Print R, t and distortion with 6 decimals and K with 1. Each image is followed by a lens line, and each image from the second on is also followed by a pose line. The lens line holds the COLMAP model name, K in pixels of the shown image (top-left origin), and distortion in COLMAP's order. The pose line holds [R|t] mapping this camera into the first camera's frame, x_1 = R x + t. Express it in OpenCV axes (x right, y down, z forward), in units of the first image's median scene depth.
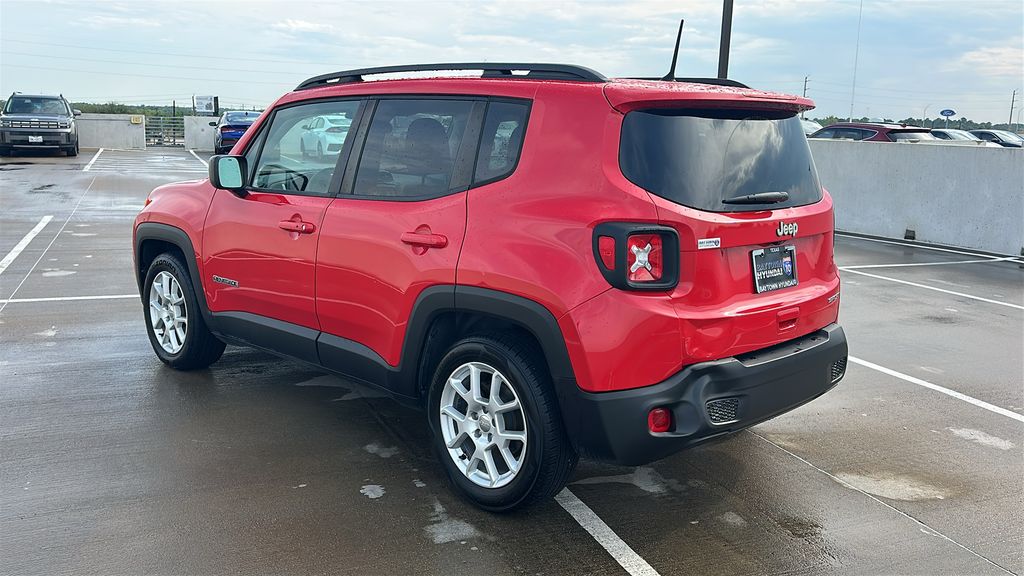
lens RADIAL K [[900.5, 0, 500.1], [0, 900.5, 289.7], [0, 0, 1]] dist [0.115299, -0.150747]
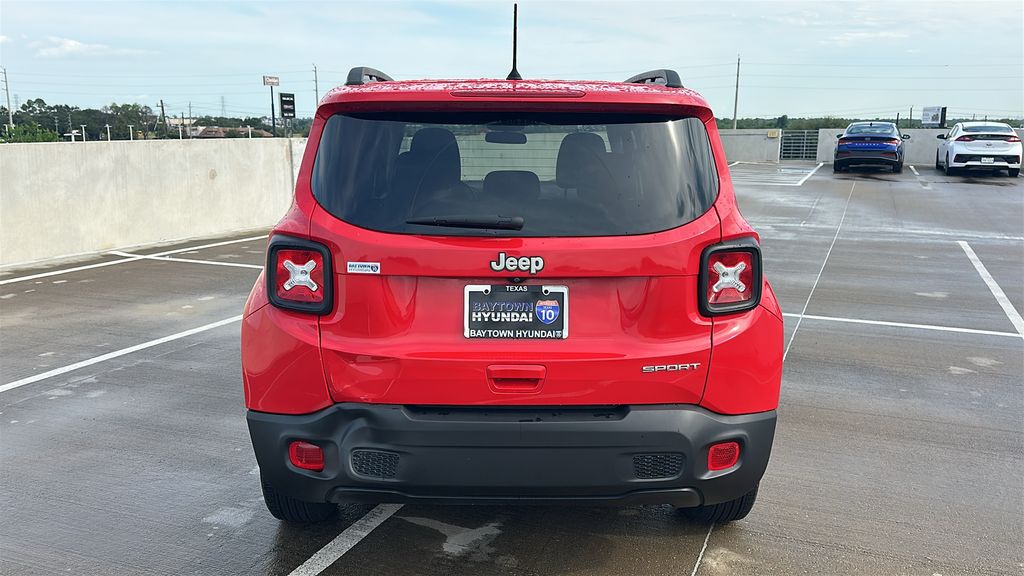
lens RADIAL K [[900.5, 0, 500.1], [0, 900.5, 289.7], [0, 0, 1]] dist [0.115299, -0.150747]
pose [[0.725775, 0.110053, -0.679072, 0.833954], [-0.119913, 0.992247, 0.032647, -0.067386], [0.677401, 0.057735, 0.733345, 0.410896]]
